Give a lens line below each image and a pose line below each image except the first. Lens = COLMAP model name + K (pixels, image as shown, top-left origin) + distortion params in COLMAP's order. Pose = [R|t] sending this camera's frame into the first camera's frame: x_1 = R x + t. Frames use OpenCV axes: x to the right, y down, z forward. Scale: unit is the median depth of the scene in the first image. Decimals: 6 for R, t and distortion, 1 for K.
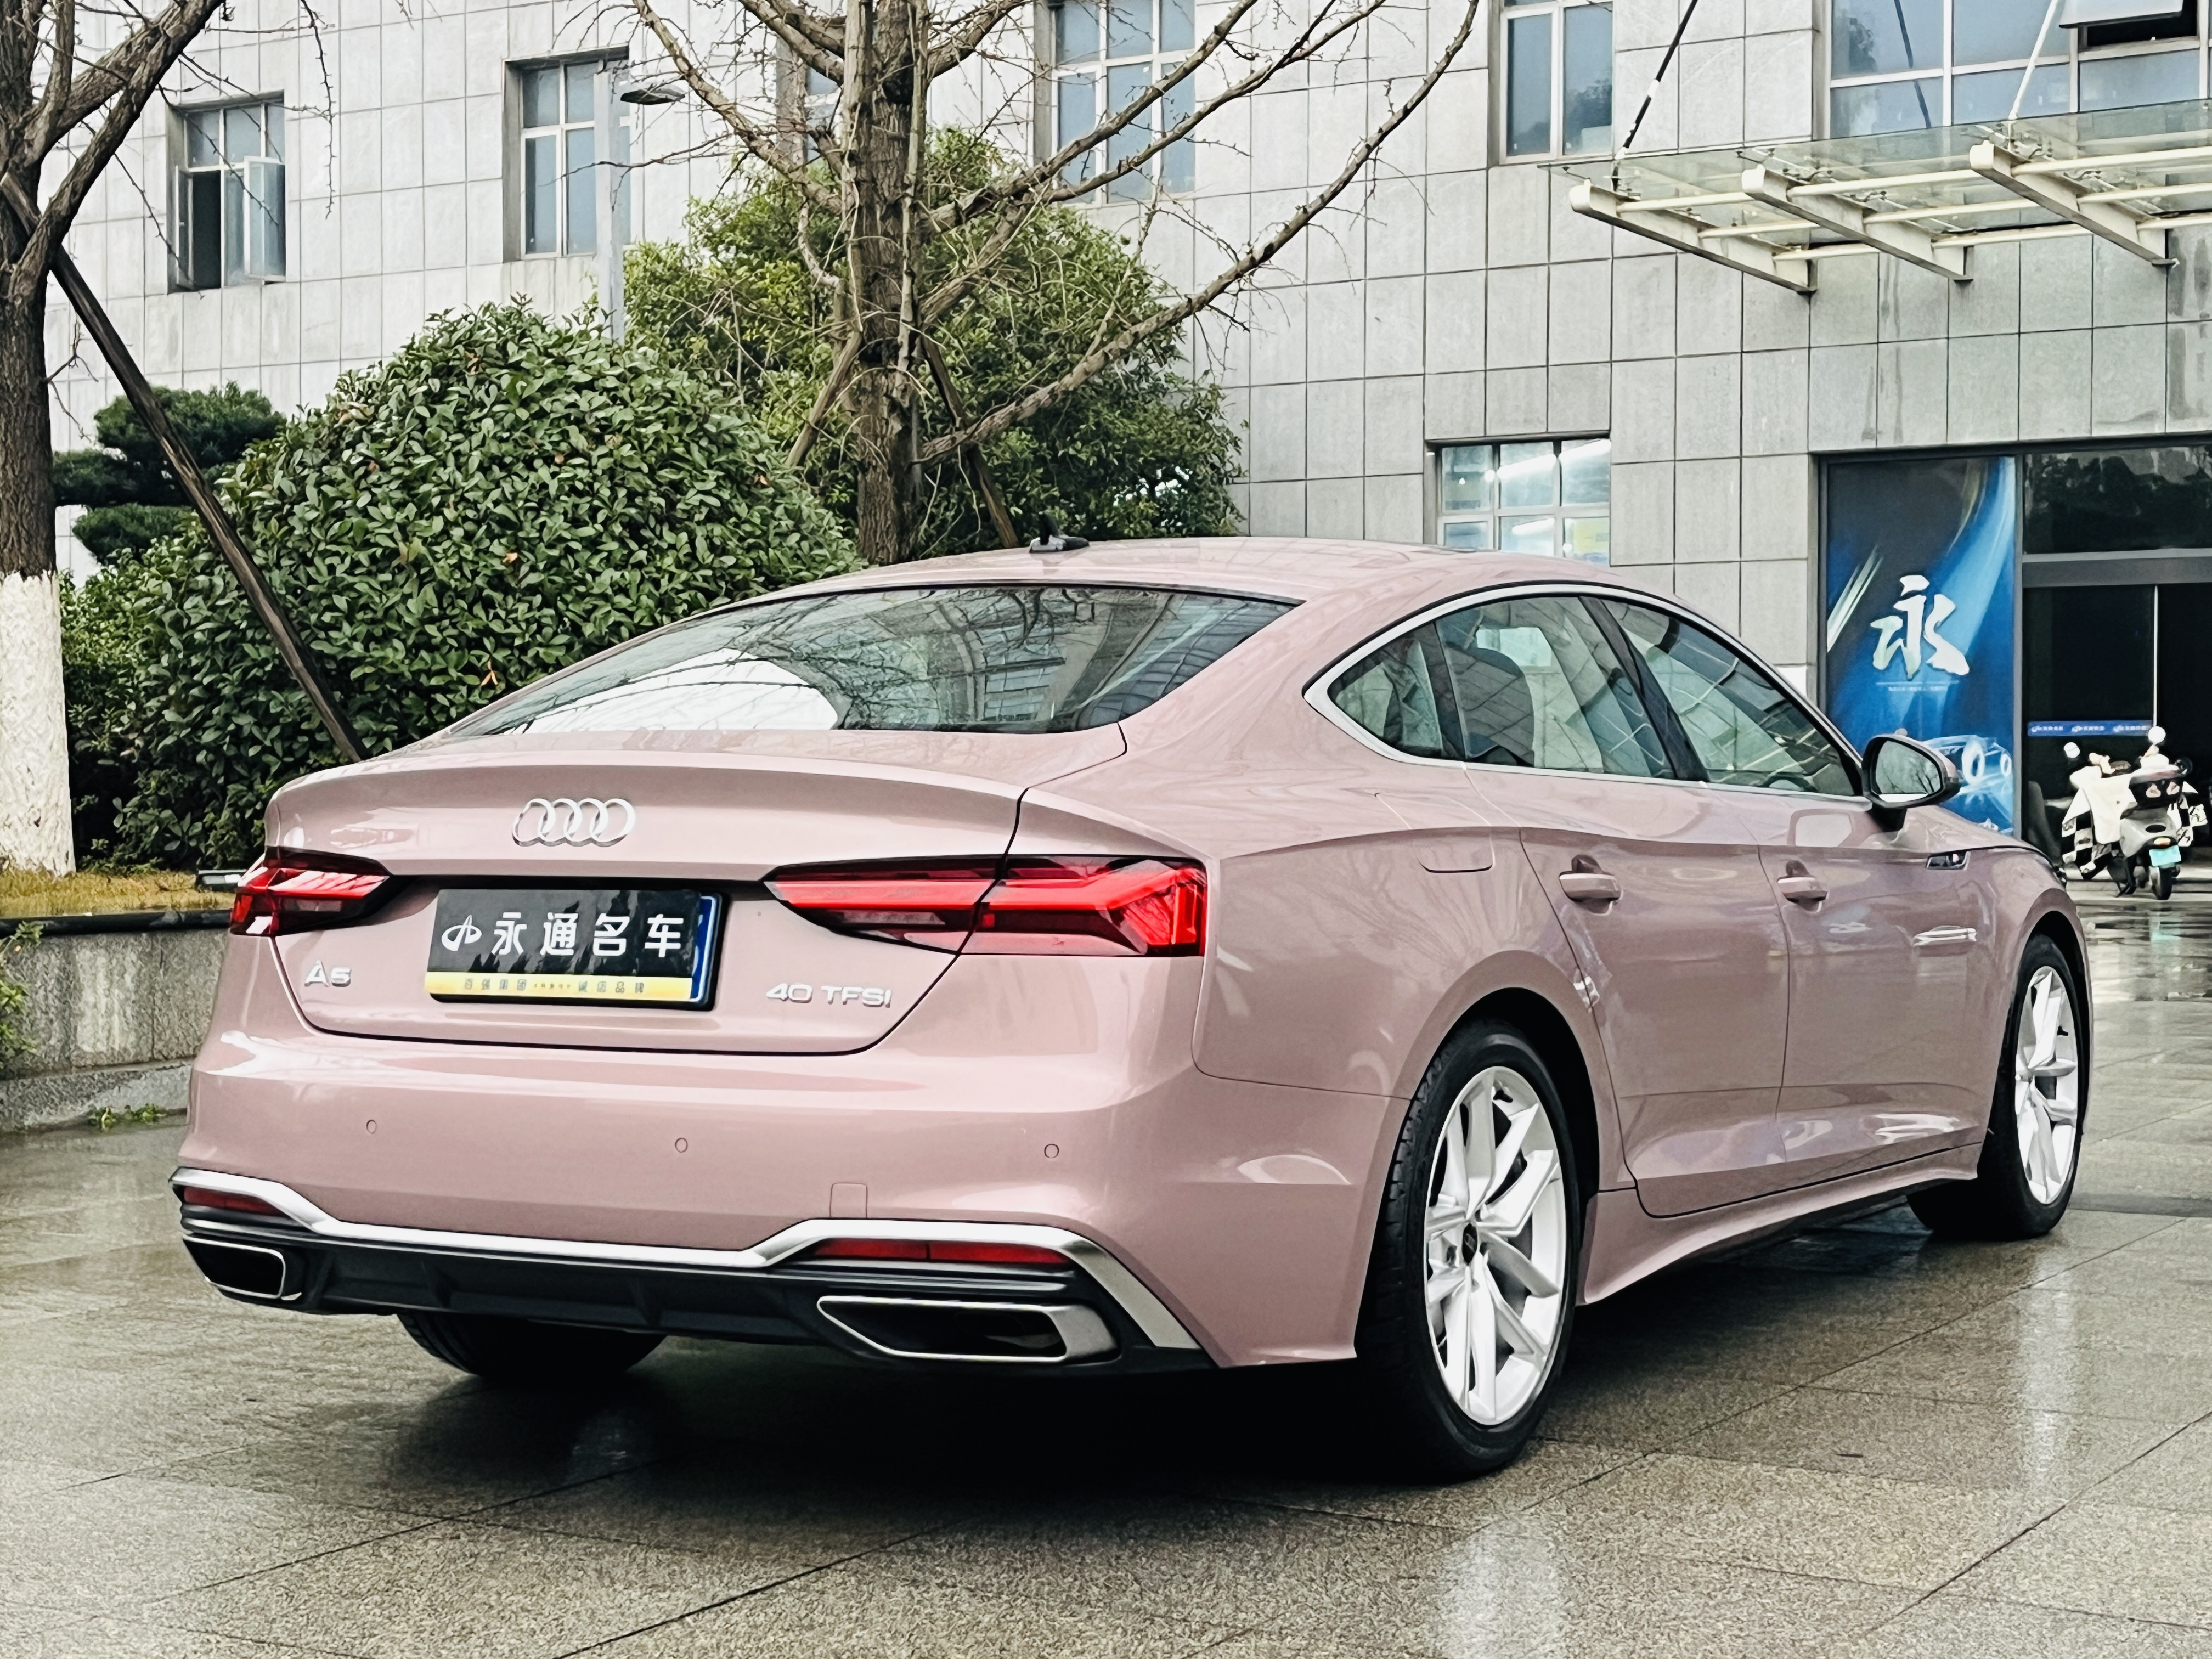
lens RADIAL K [[3445.6, 0, 1095.9], [0, 3445.6, 835.4], [0, 0, 1]] dist [0.189163, -0.701930]
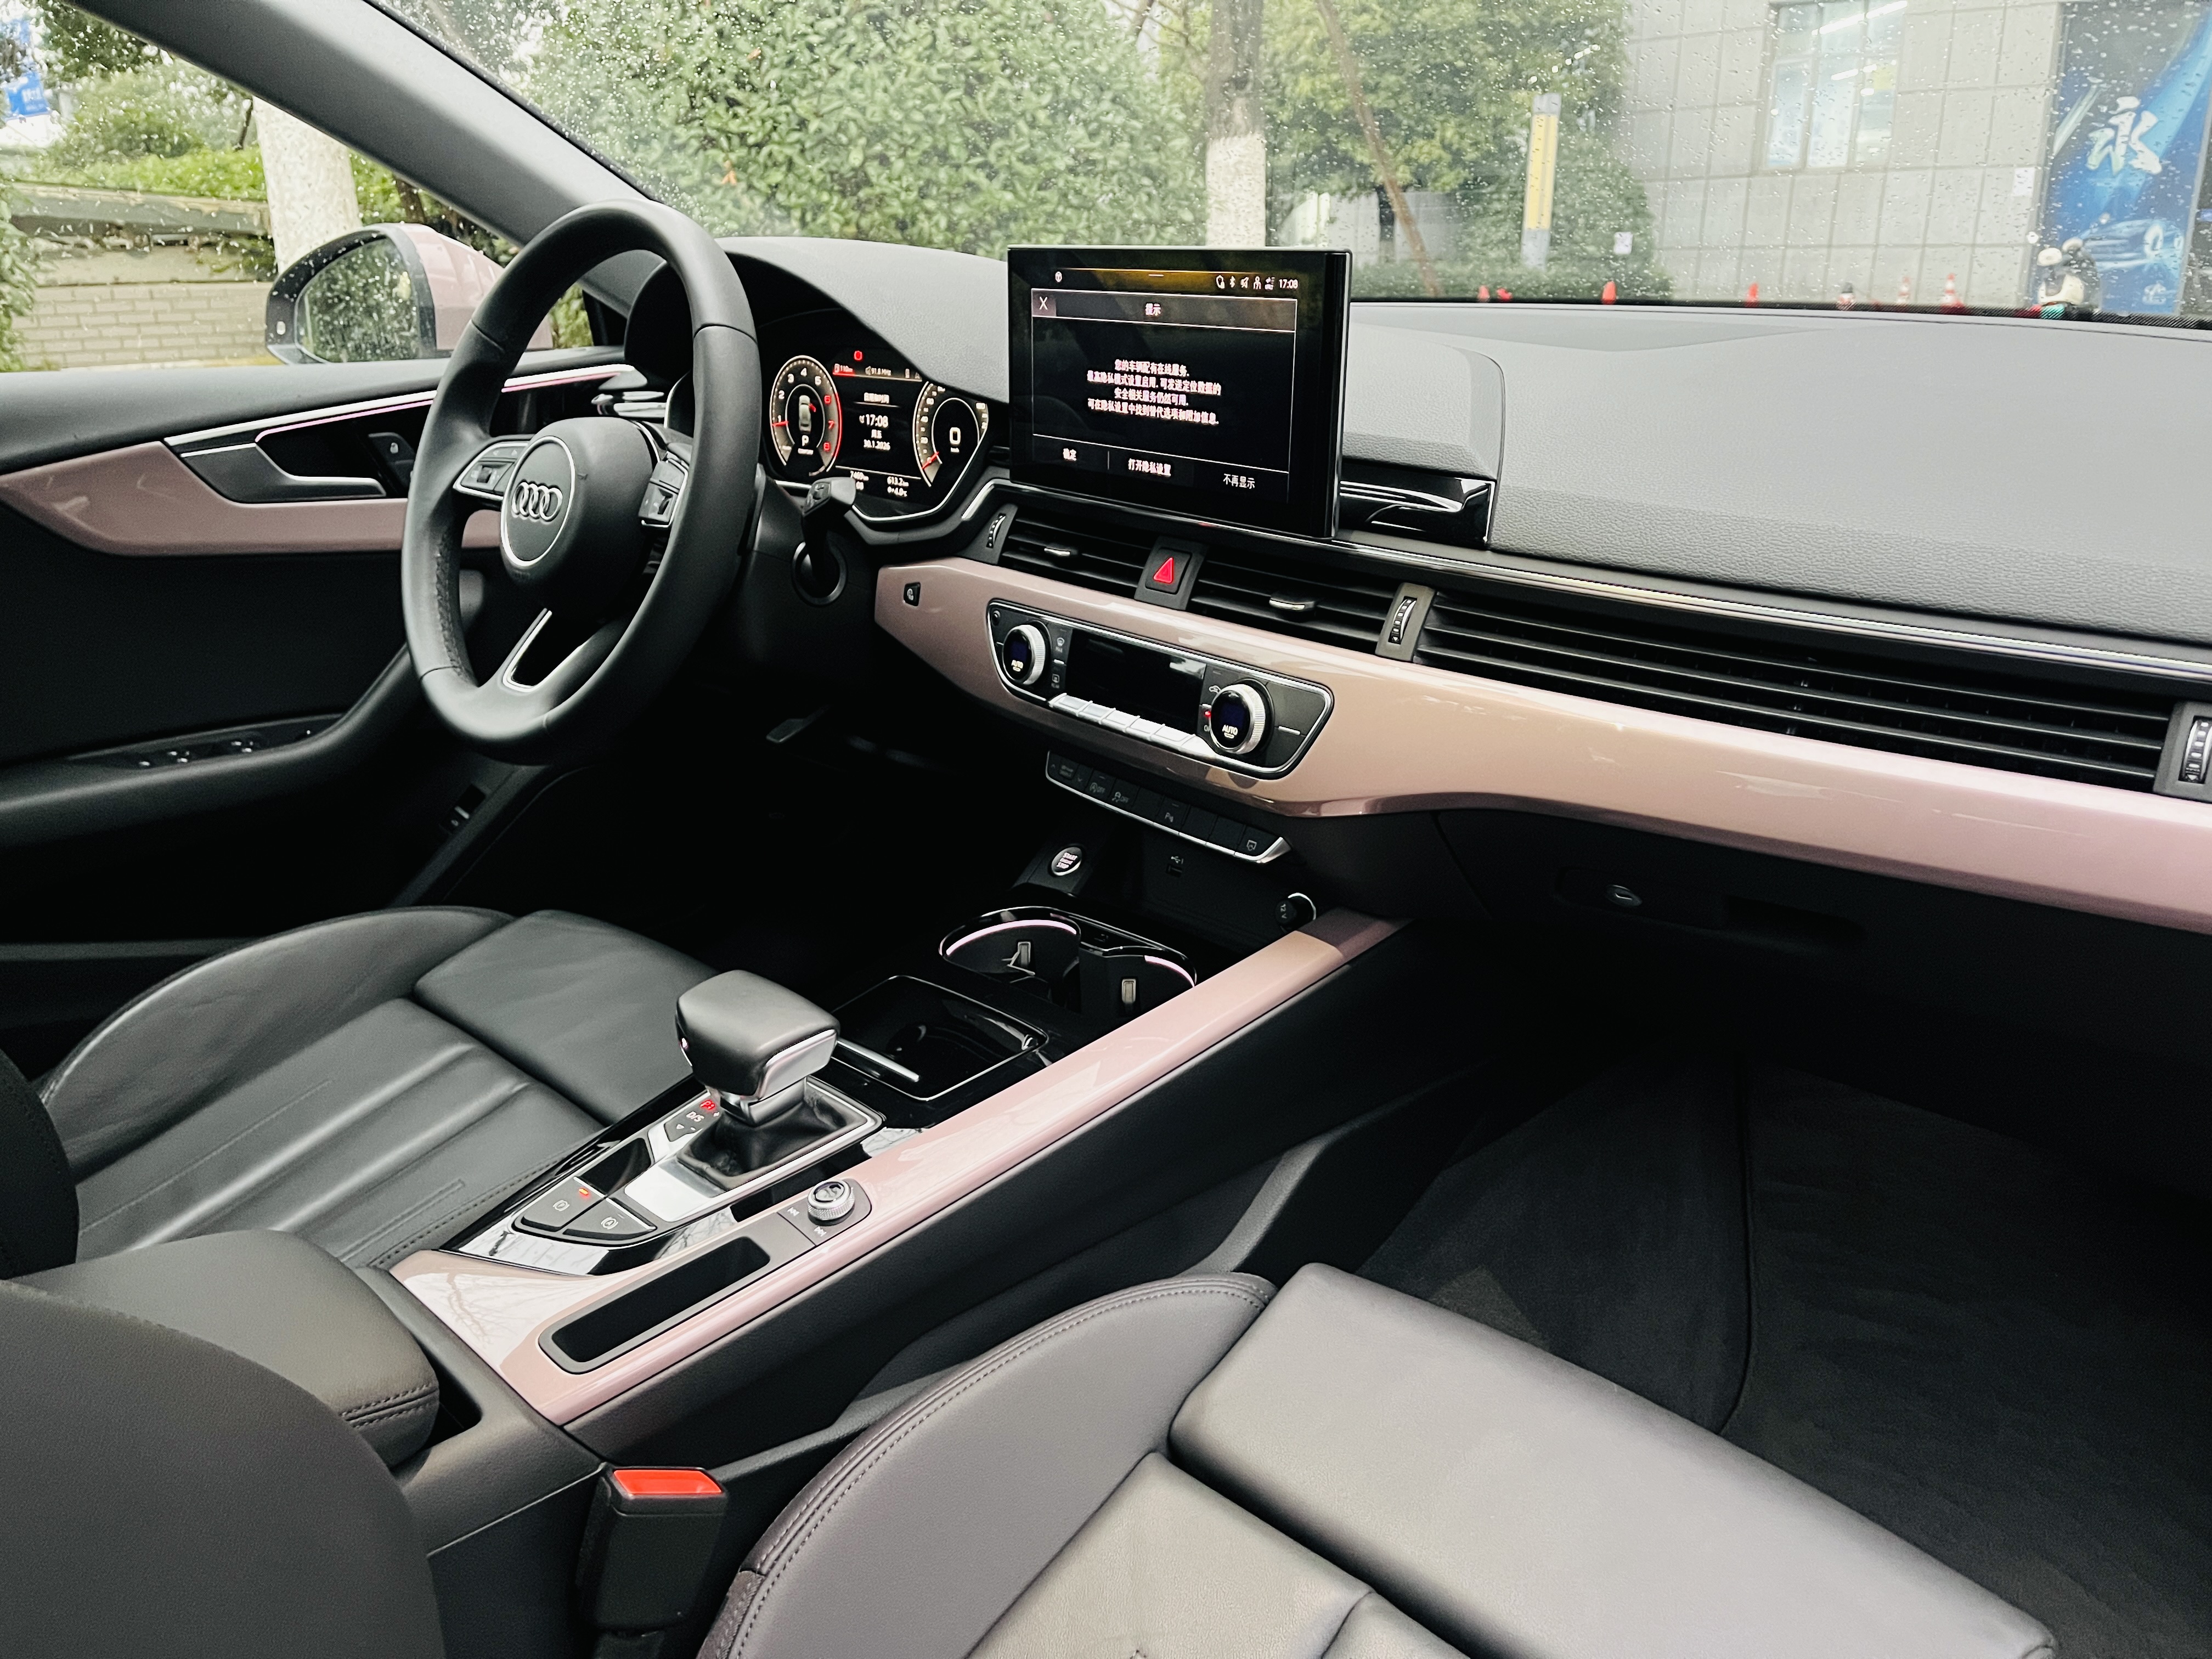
lens RADIAL K [[1683.1, 0, 1106.0], [0, 1683.1, 829.5], [0, 0, 1]] dist [0.065697, -0.101521]
pose [[0.966730, 0.075436, -0.244421, 0.075717], [0.003188, 0.951899, 0.306396, -0.014170], [0.255778, -0.296981, 0.919989, 0.482664]]
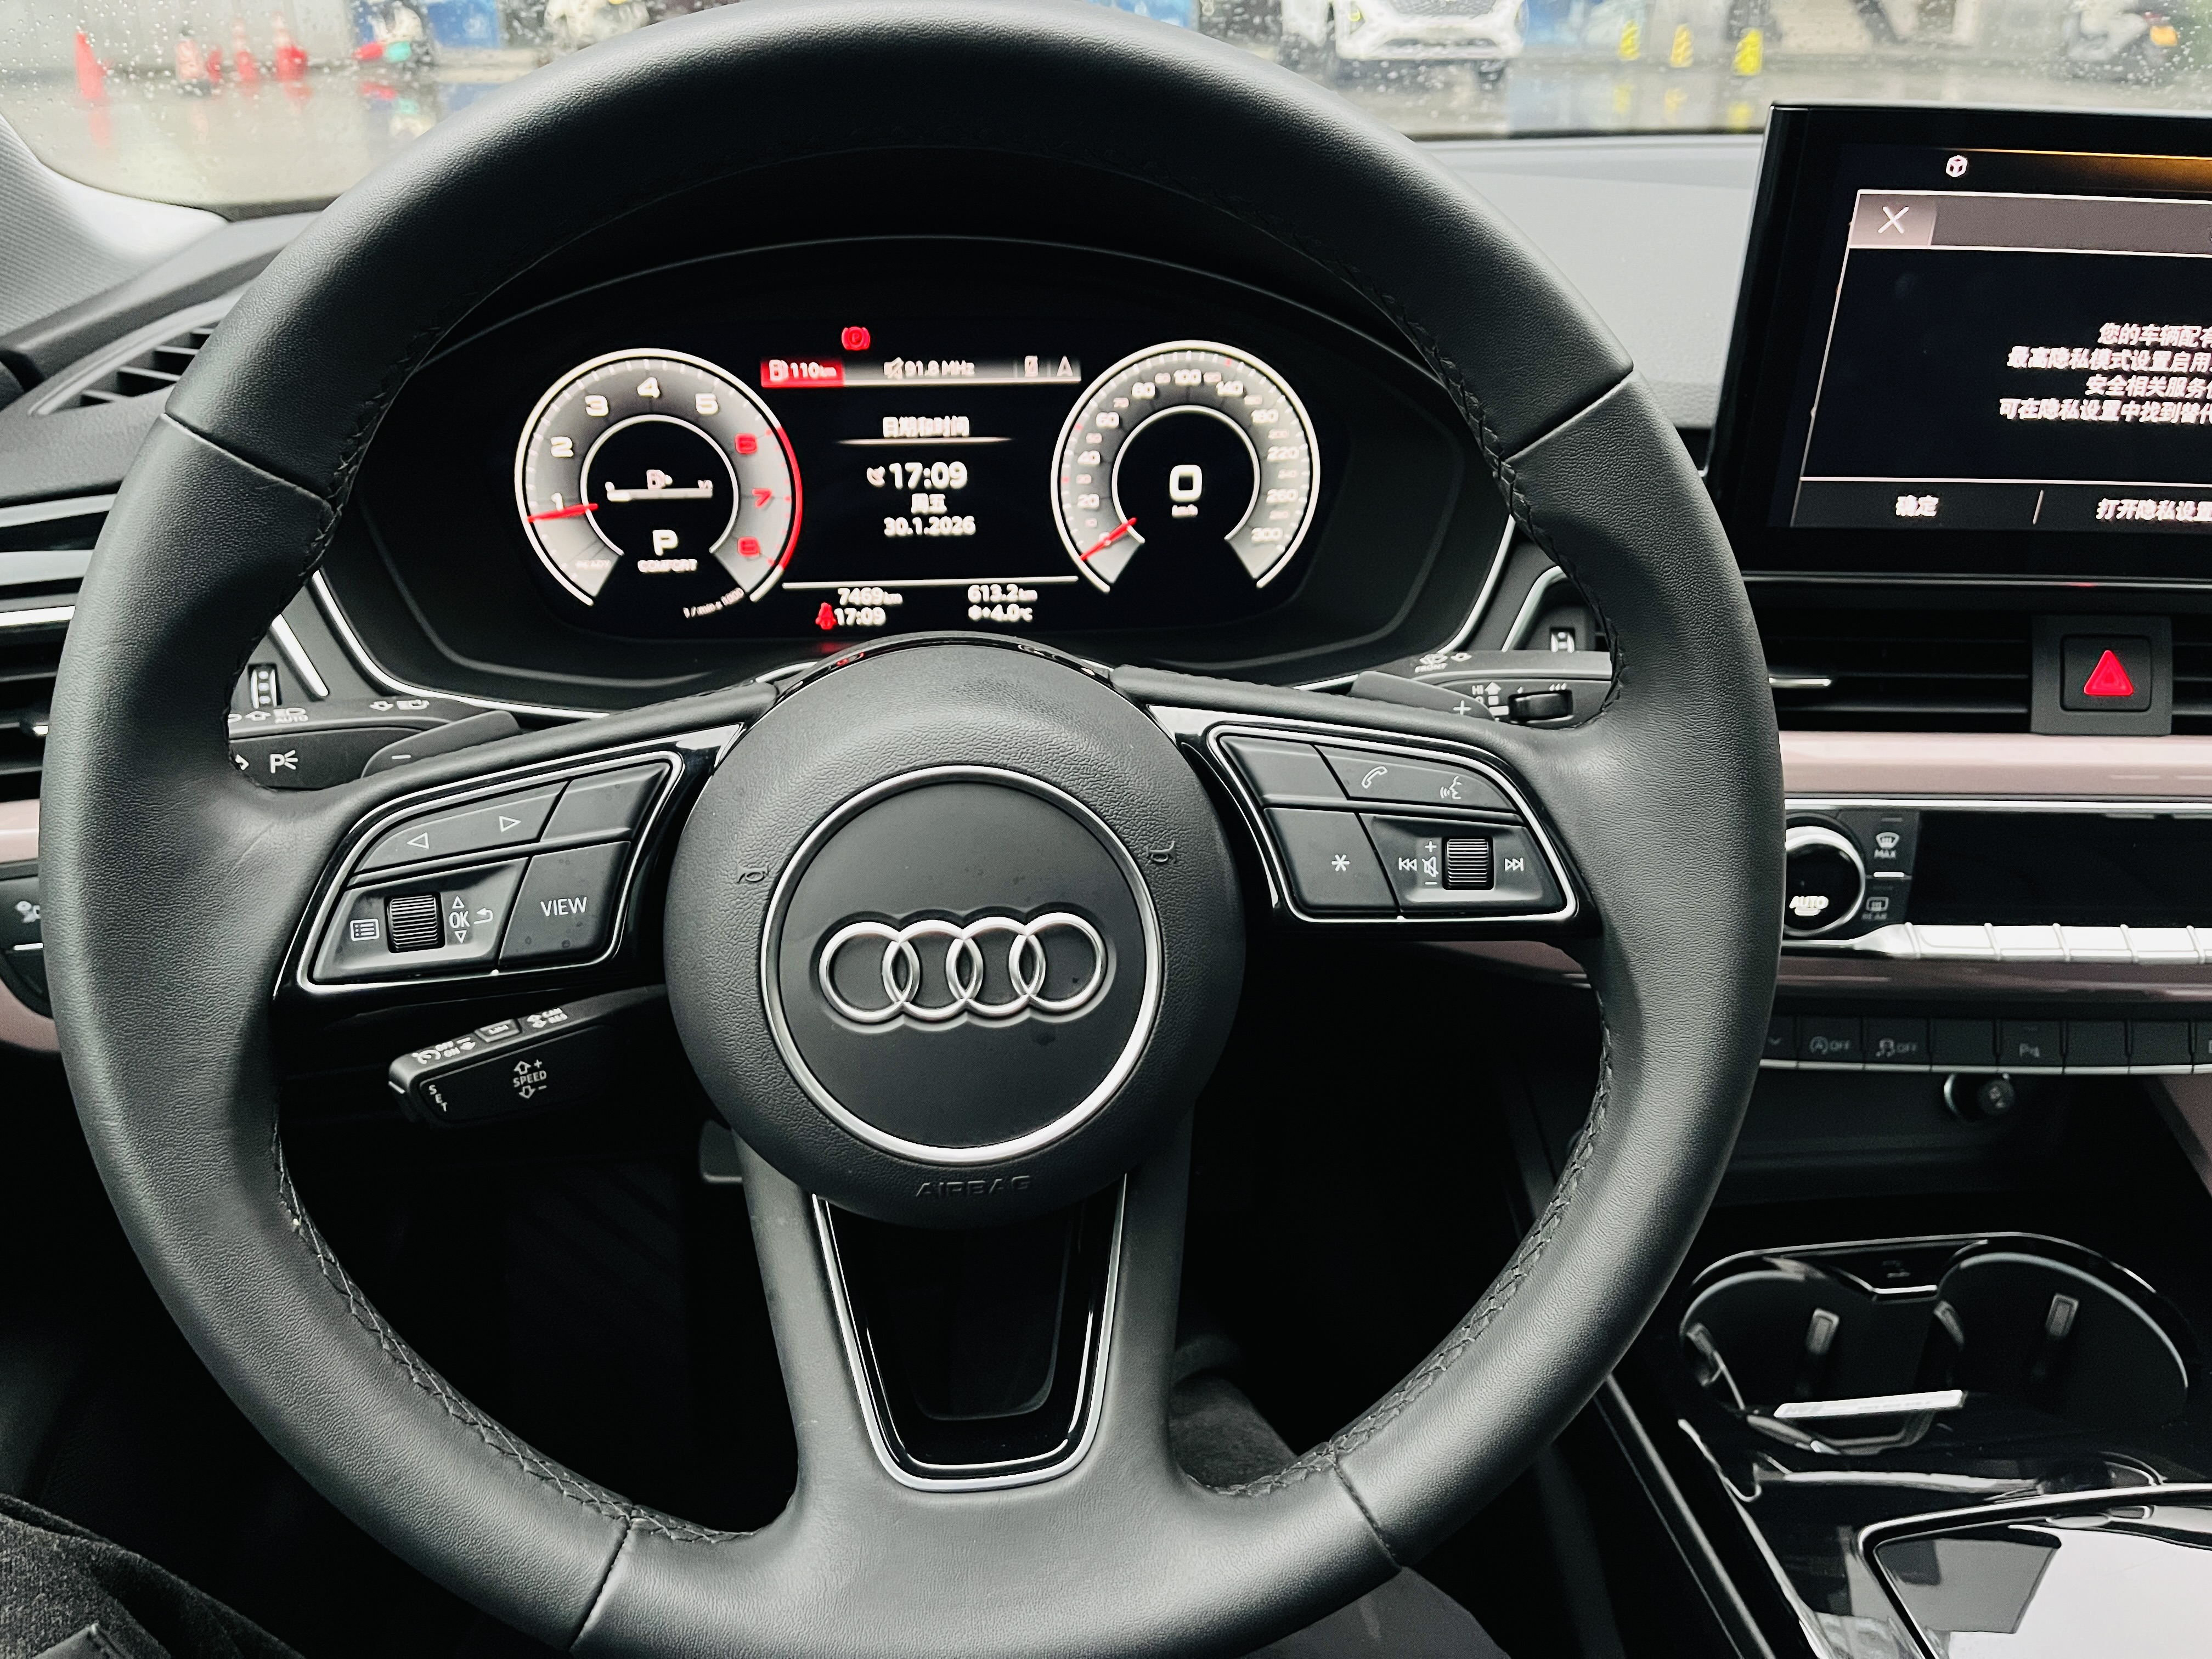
lens RADIAL K [[1683.1, 0, 1106.0], [0, 1683.1, 829.5], [0, 0, 1]] dist [0.065697, -0.101521]
pose [[0.806525, -0.266476, 0.527739, 0.021875], [0.010347, 0.898883, 0.438067, -0.017525], [-0.591109, -0.347851, 0.727729, 0.530869]]
